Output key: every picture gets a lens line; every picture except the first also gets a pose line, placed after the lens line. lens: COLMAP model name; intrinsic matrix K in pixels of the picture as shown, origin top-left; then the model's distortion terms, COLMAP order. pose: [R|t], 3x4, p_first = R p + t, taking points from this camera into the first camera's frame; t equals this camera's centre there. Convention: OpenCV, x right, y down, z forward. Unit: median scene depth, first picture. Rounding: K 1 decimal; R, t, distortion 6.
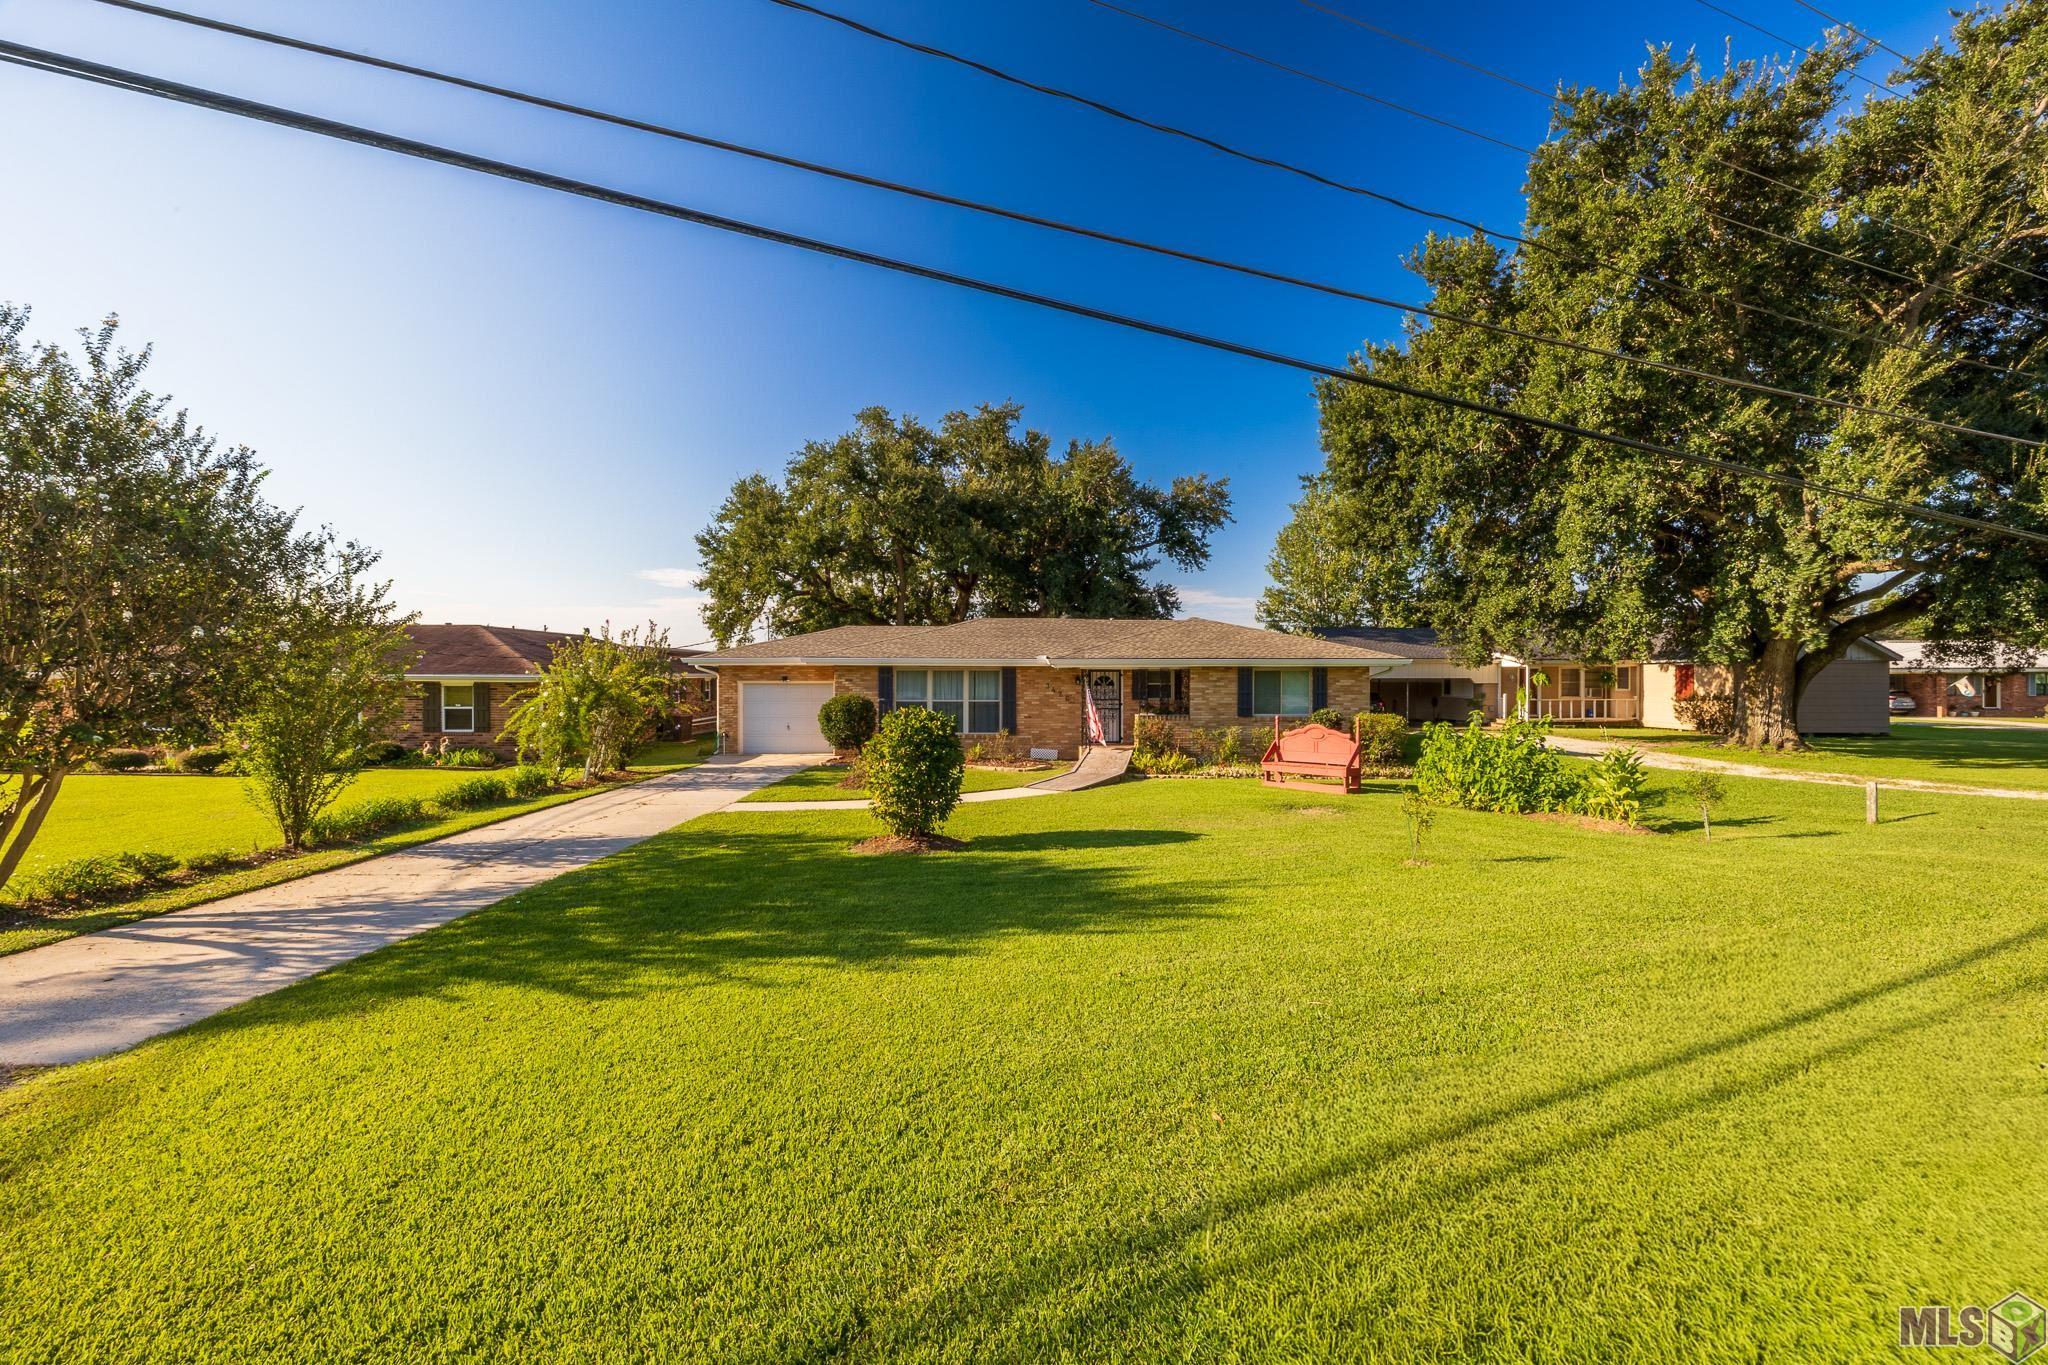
lens RADIAL K [[869.3, 0, 1017.6], [0, 869.3, 682.3], [0, 0, 1]] dist [-0.004489, -0.000186]
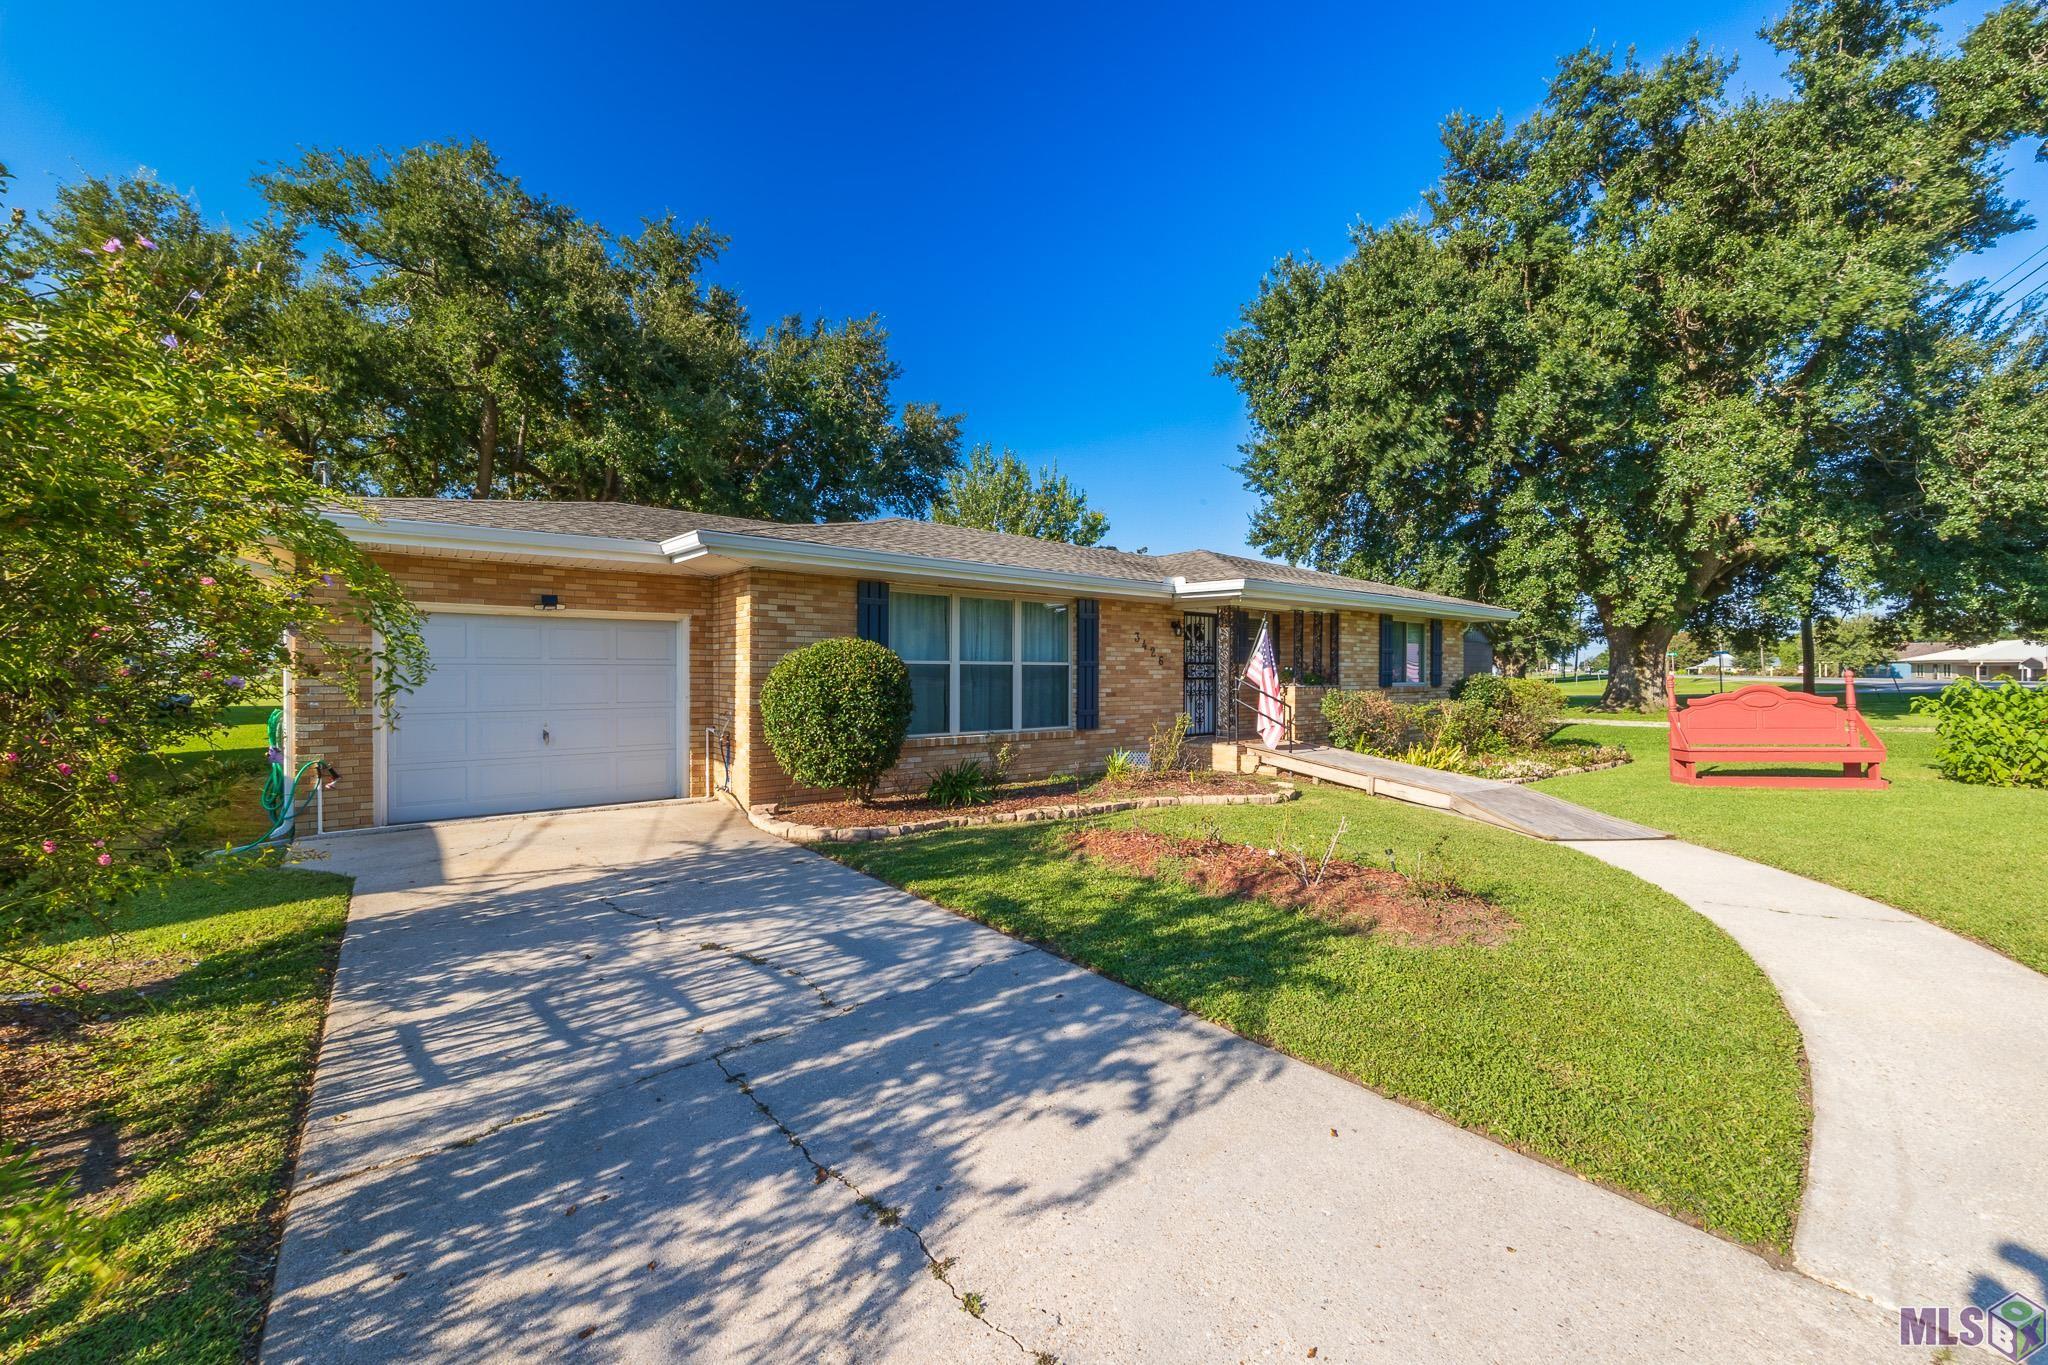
lens RADIAL K [[804.8, 0, 1031.1], [0, 804.8, 679.4], [0, 0, 1]] dist [-0.003301, -0.000031]
pose [[0.782631, -0.004227, 0.622472, -0.332938], [0.005741, 0.999983, -0.000428, 0.030597], [-0.622460, 0.003908, 0.782642, 0.646803]]
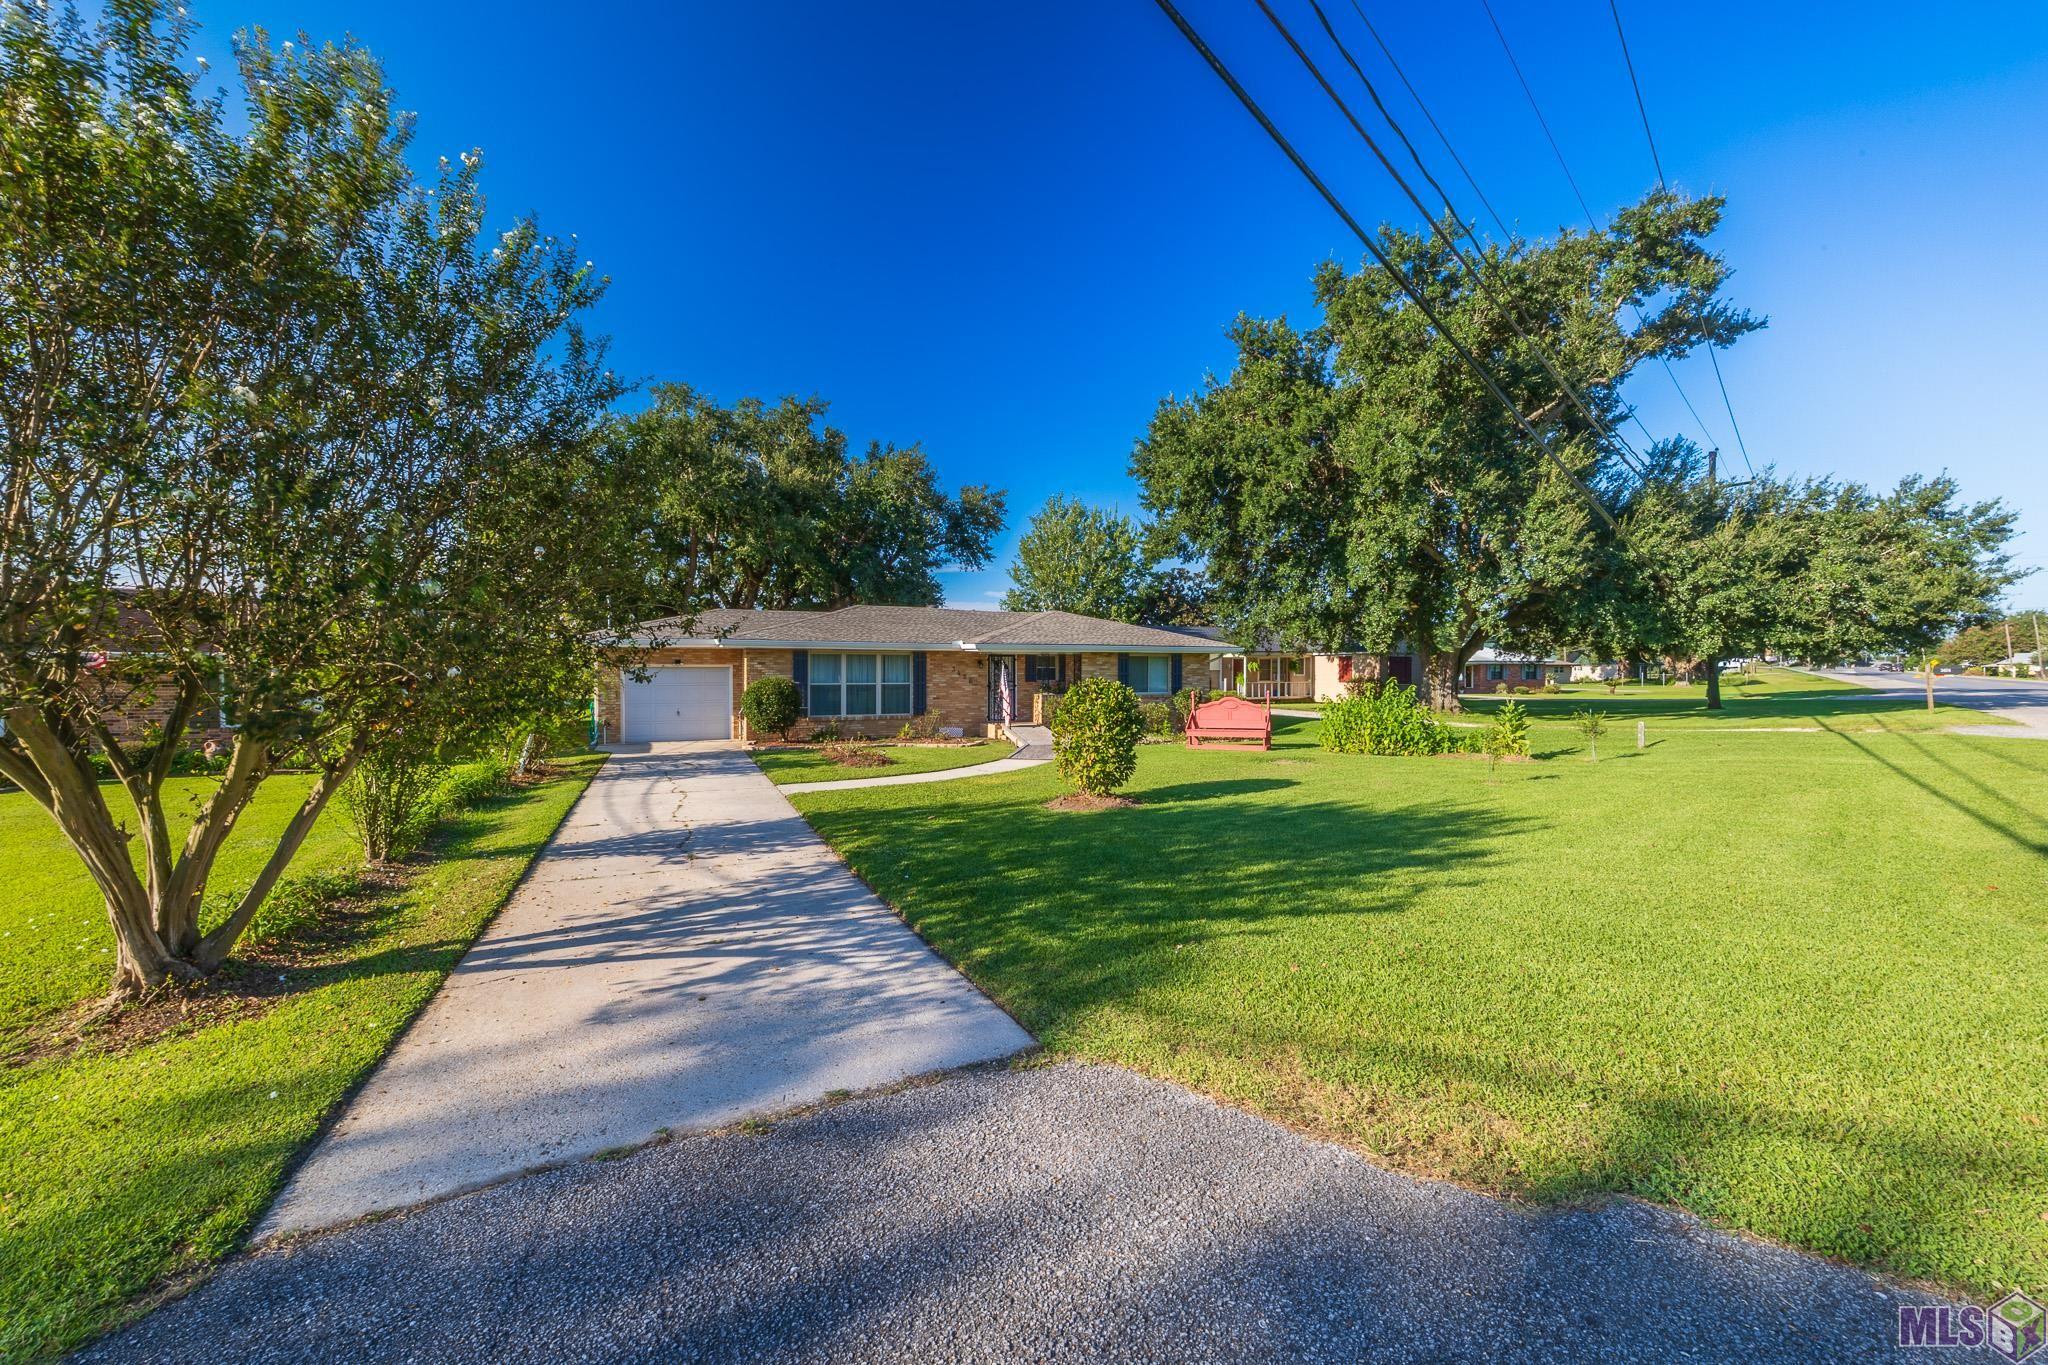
lens RADIAL K [[804.8, 0, 1022.1], [0, 804.8, 680.6], [0, 0, 1]] dist [-0.003301, -0.000031]
pose [[0.915691, -0.004873, 0.401854, -0.289234], [0.002488, 0.999976, 0.006457, 0.012036], [-0.401876, -0.004913, 0.915681, 0.052378]]
